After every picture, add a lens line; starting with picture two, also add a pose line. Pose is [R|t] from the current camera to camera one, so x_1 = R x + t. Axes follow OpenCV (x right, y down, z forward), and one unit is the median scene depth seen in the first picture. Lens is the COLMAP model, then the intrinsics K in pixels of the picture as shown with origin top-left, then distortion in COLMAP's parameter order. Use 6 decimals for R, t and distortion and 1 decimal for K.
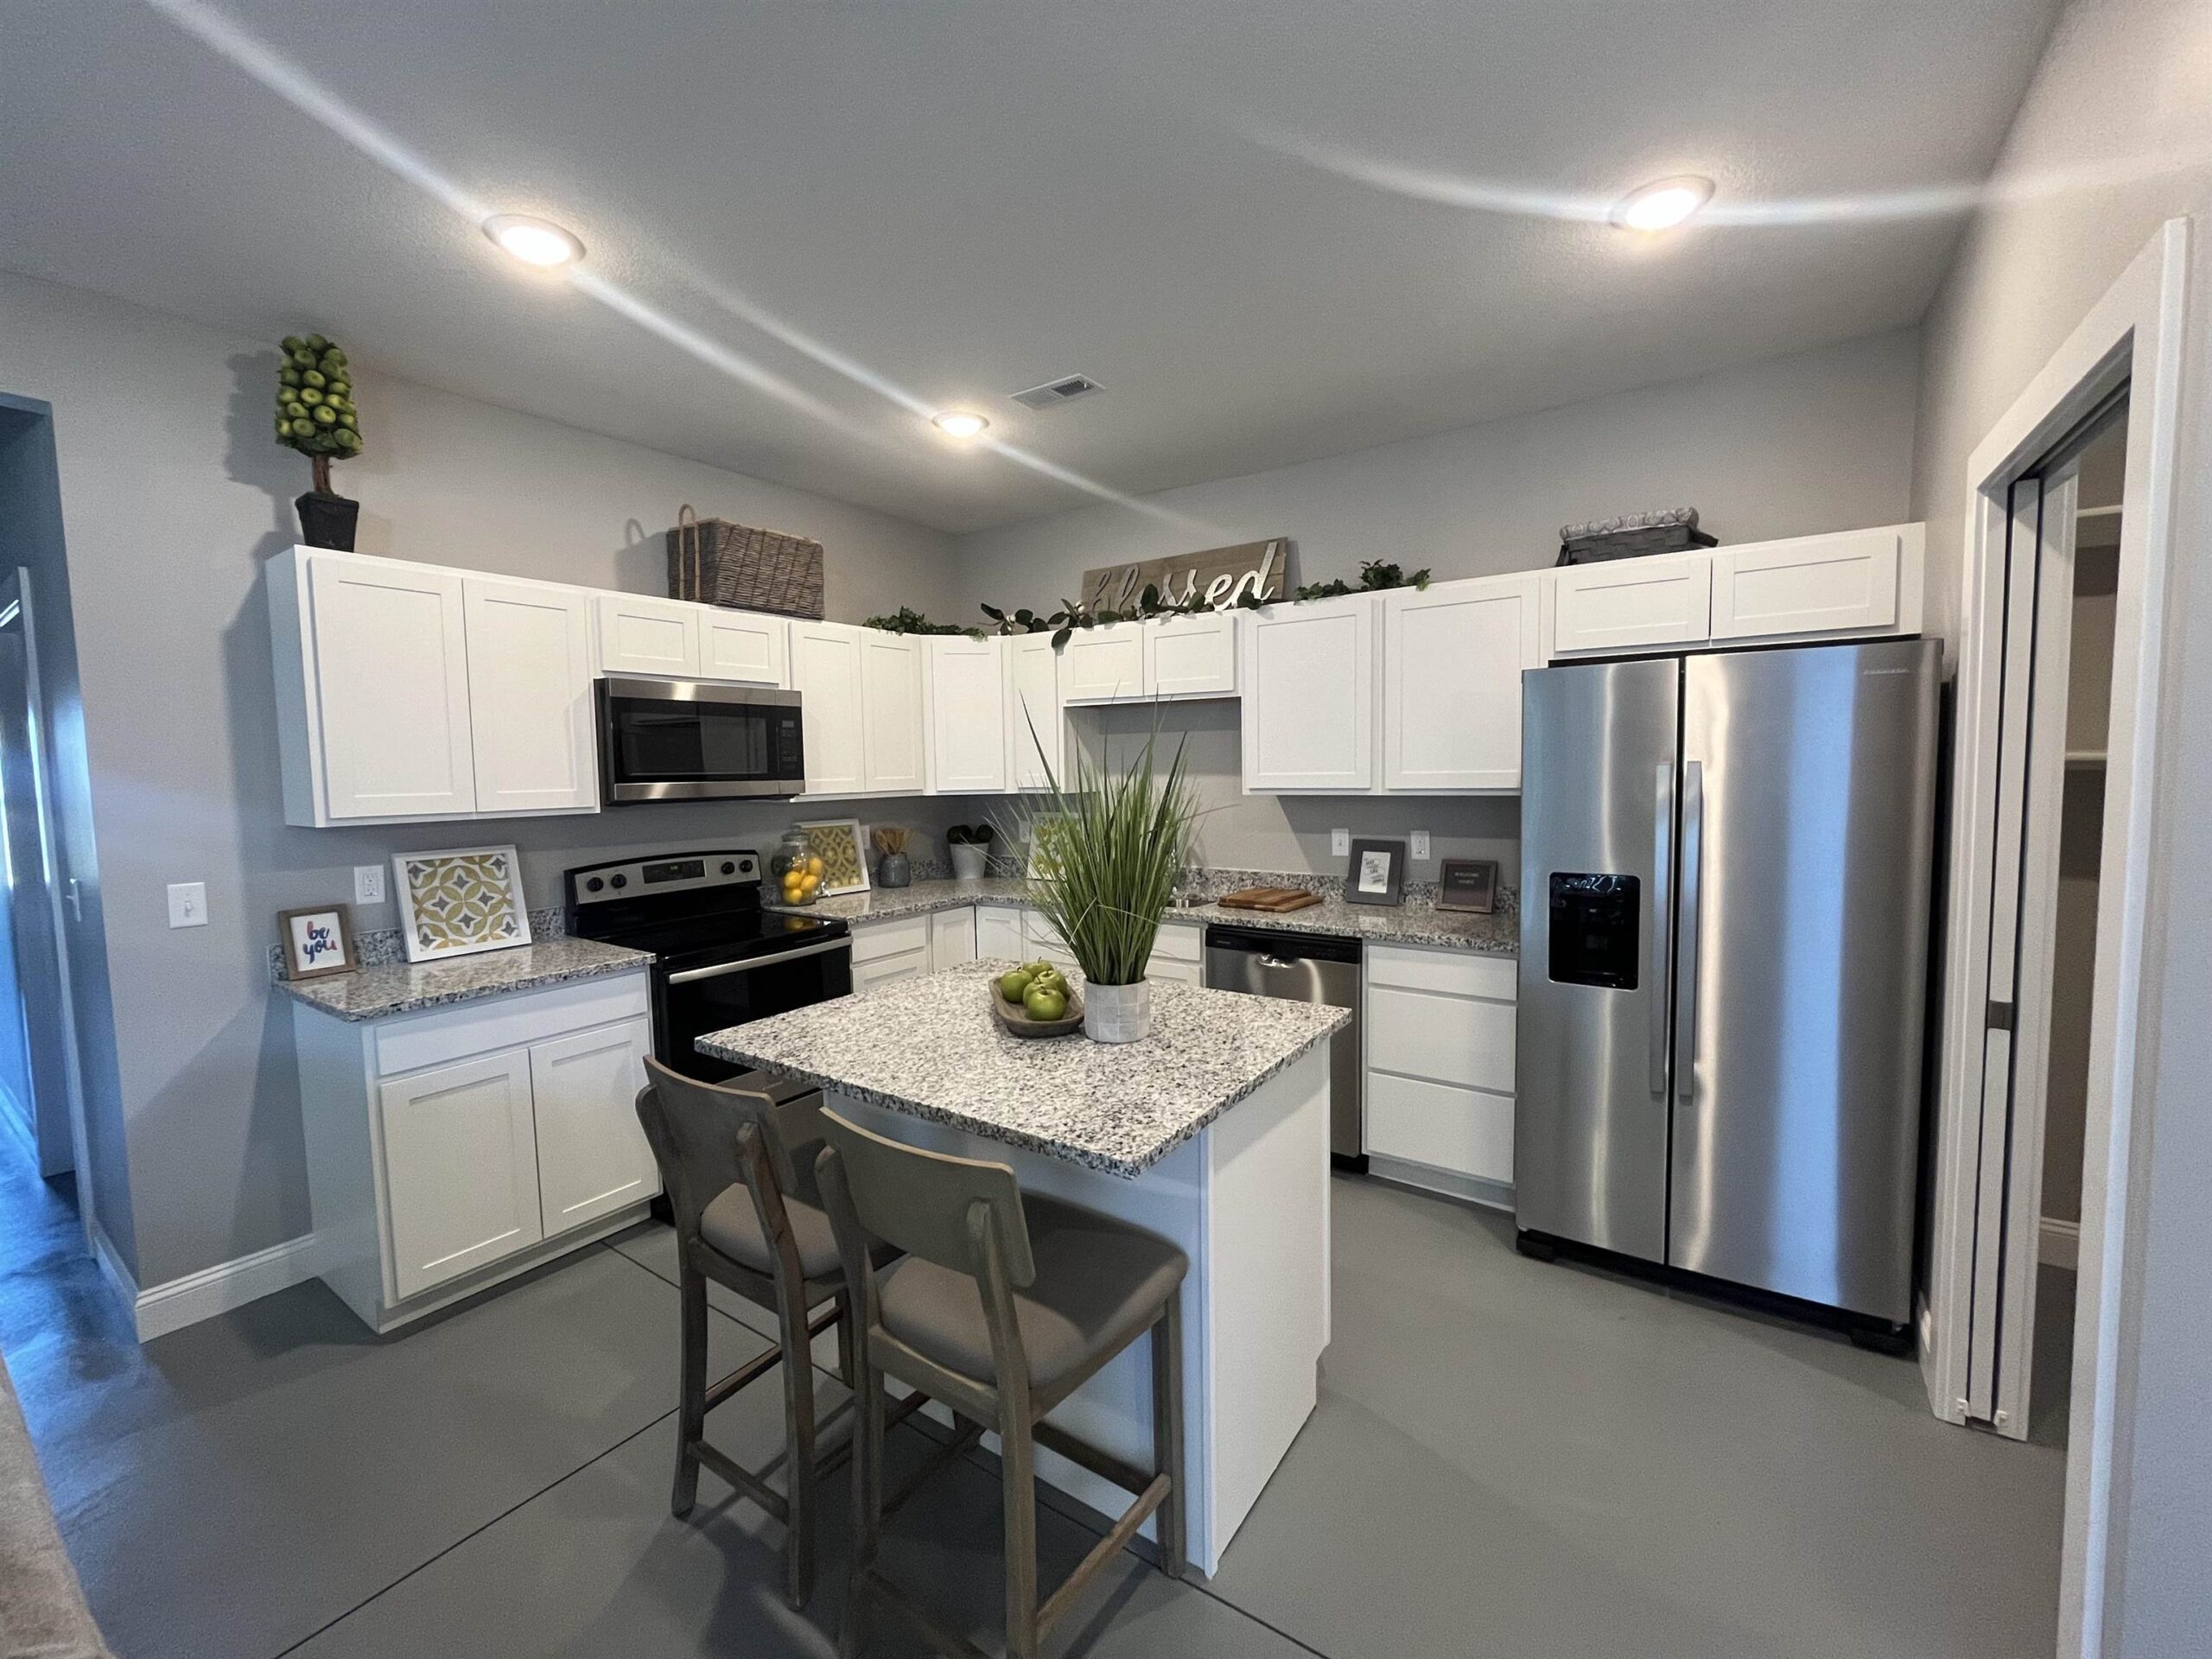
lens RADIAL K [[899.1, 0, 1106.0], [0, 899.1, 829.5], [0, 0, 1]] dist [-0.003257, 0.000290]
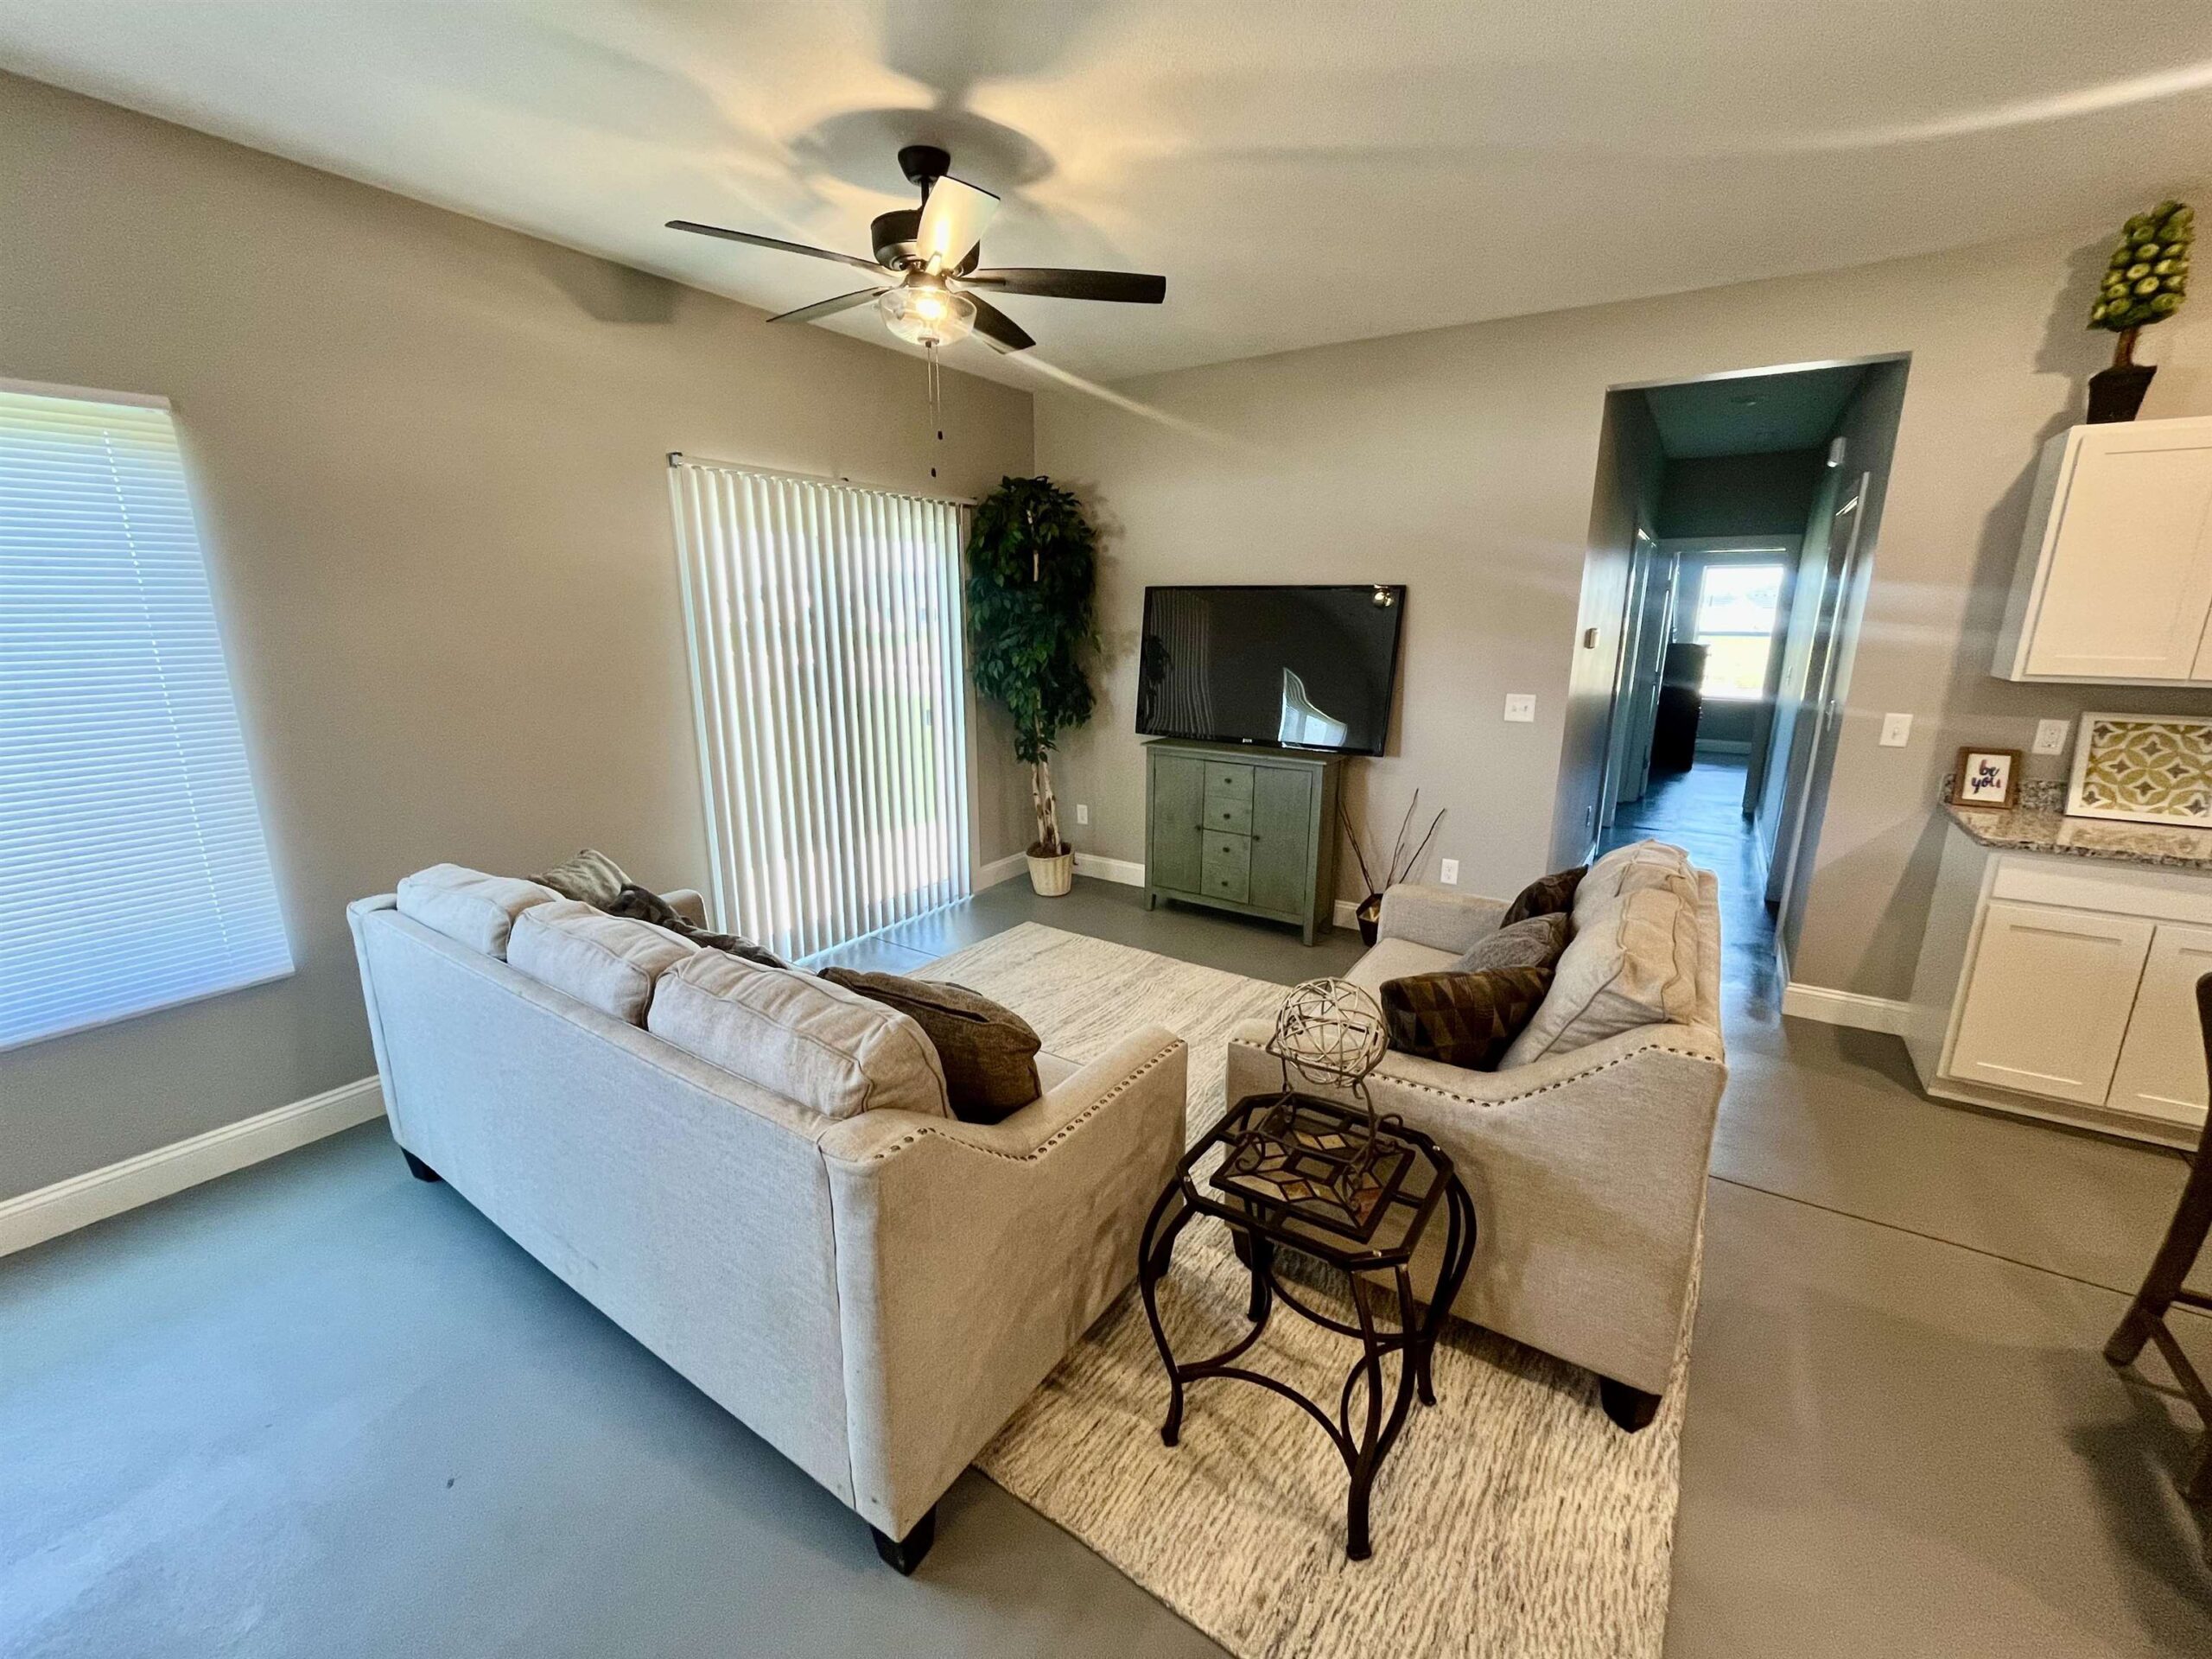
lens RADIAL K [[899.1, 0, 1106.0], [0, 899.1, 829.5], [0, 0, 1]] dist [-0.003257, 0.000290]
pose [[0.017476, 0.253607, -0.967149, 0.228605], [-0.074760, 0.964921, 0.251672, -0.017318], [0.997048, 0.067906, 0.035822, -0.169694]]
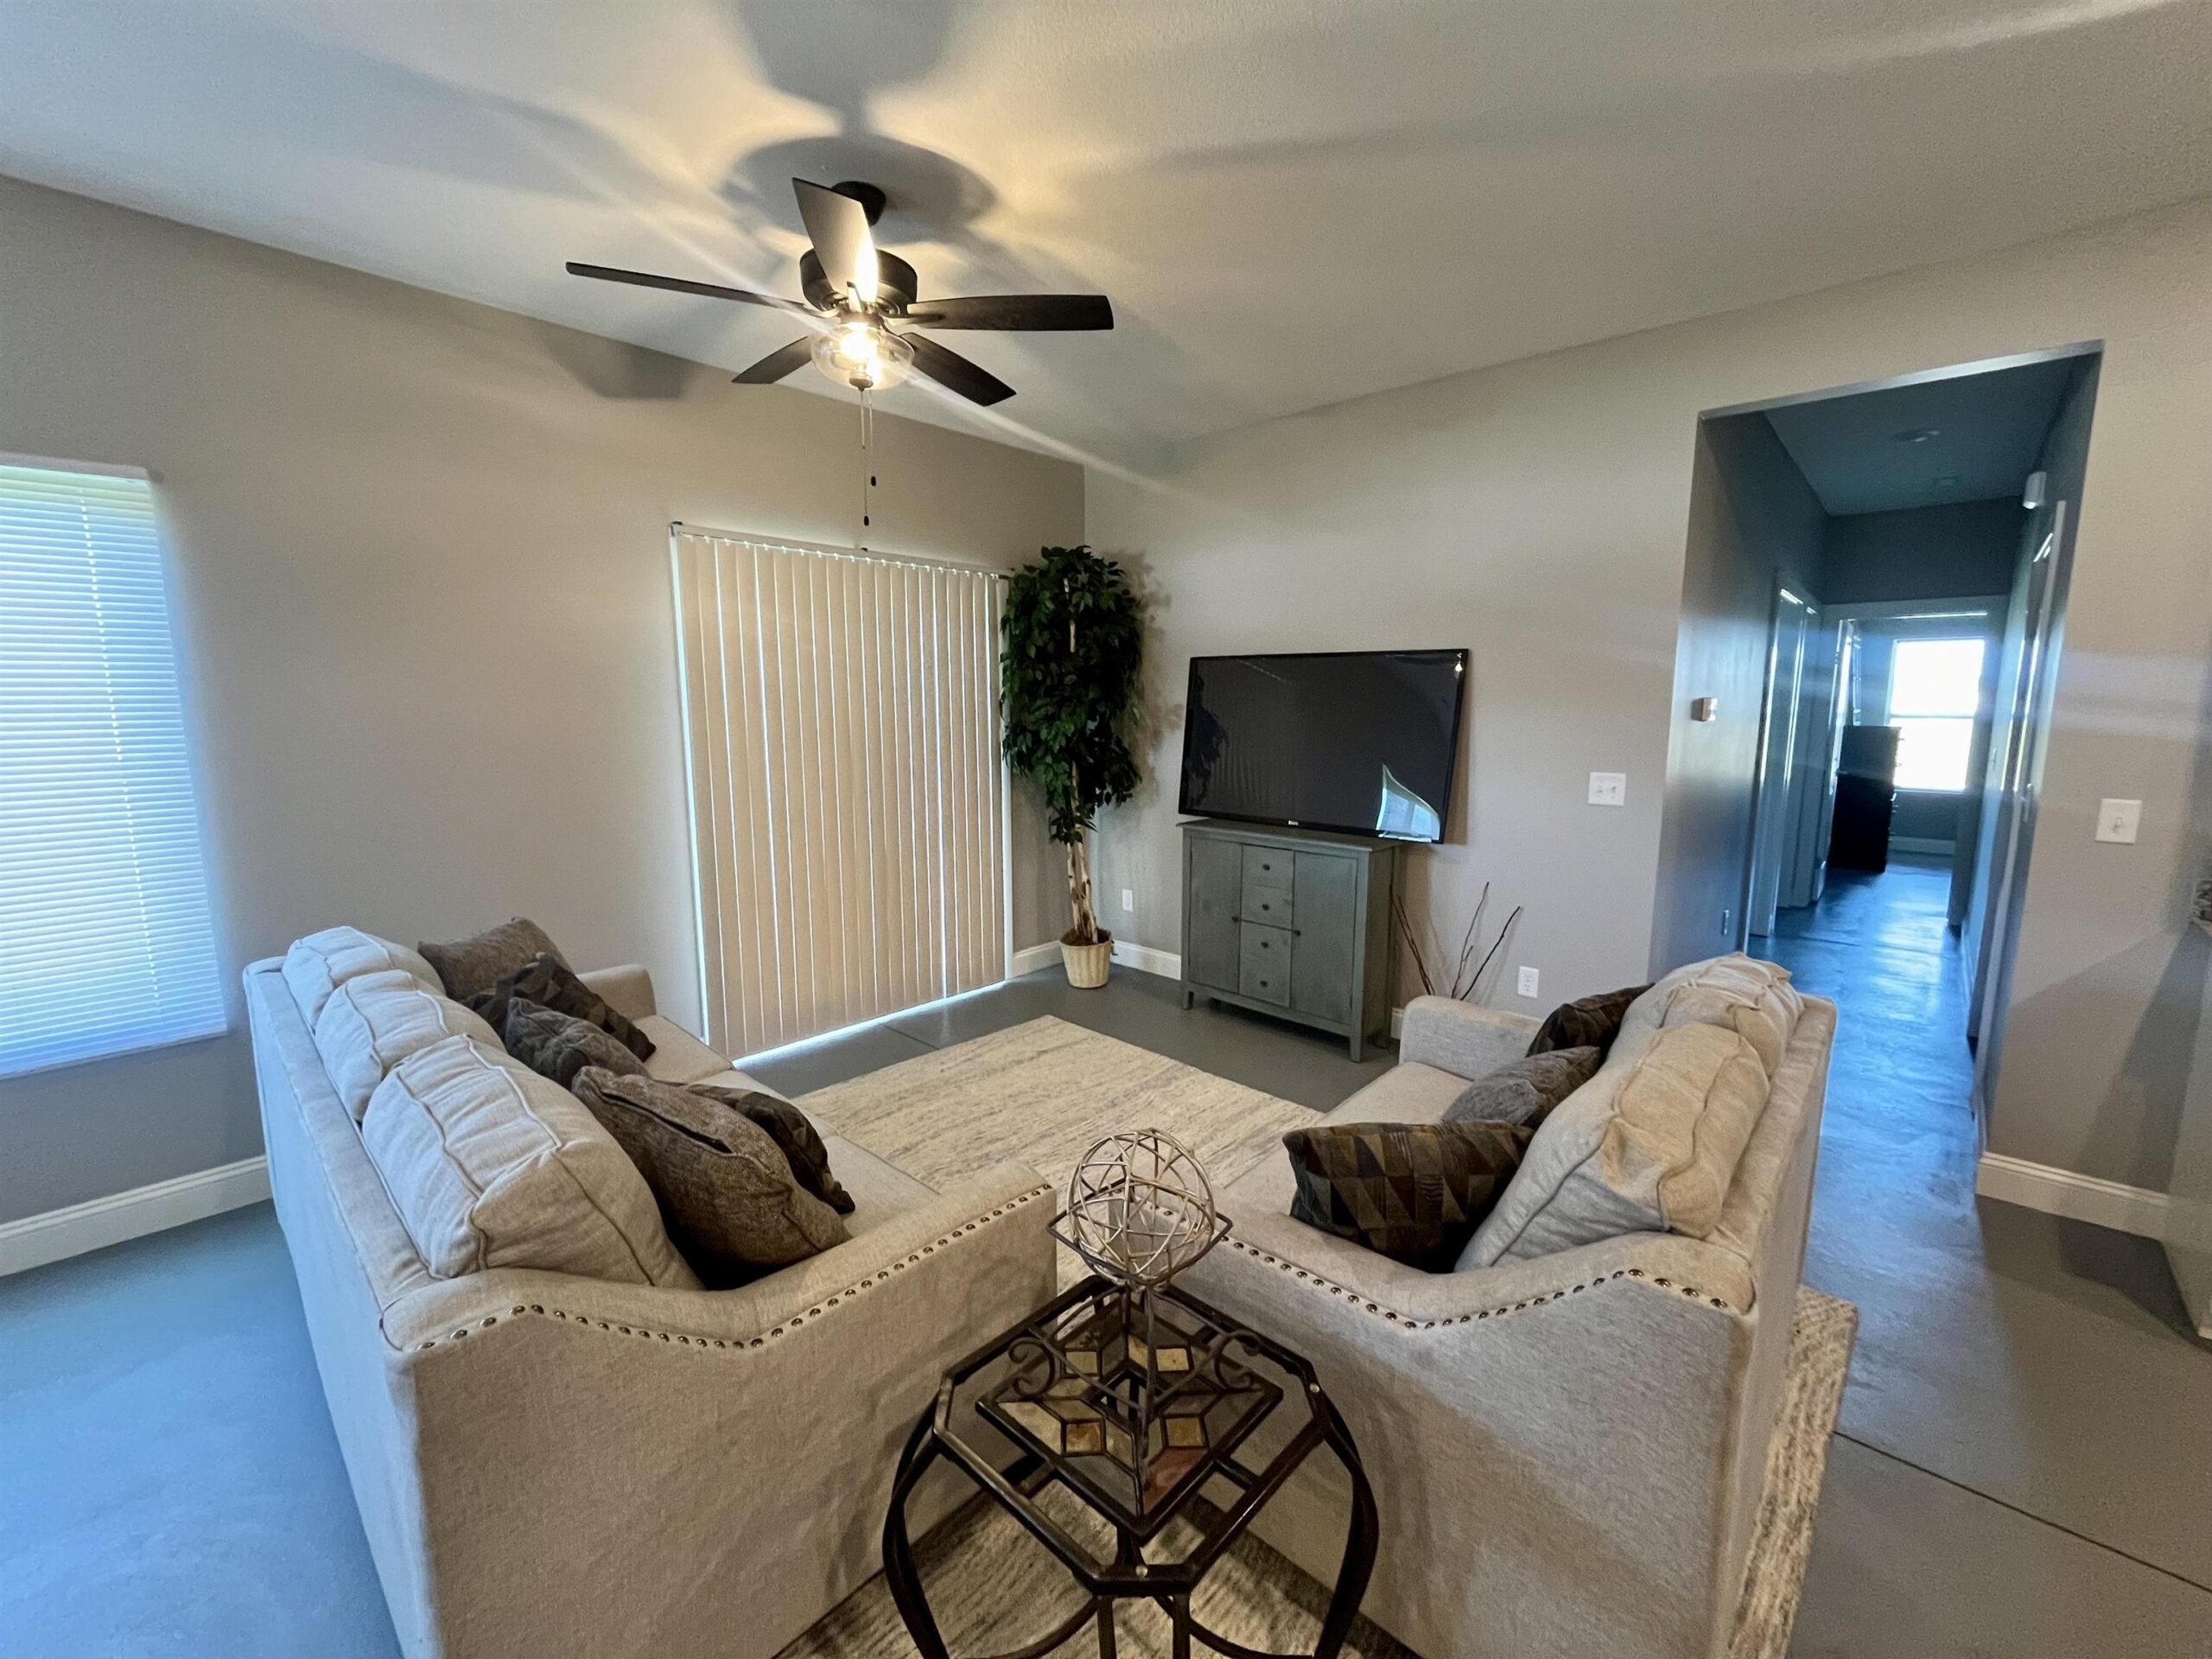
lens RADIAL K [[899.1, 0, 1106.0], [0, 899.1, 829.5], [0, 0, 1]] dist [-0.003257, 0.000290]
pose [[-0.142712, 0.157775, -0.977108, 0.096251], [-0.068953, 0.983230, 0.168834, 0.001608], [0.987359, 0.091469, -0.129440, 0.008591]]
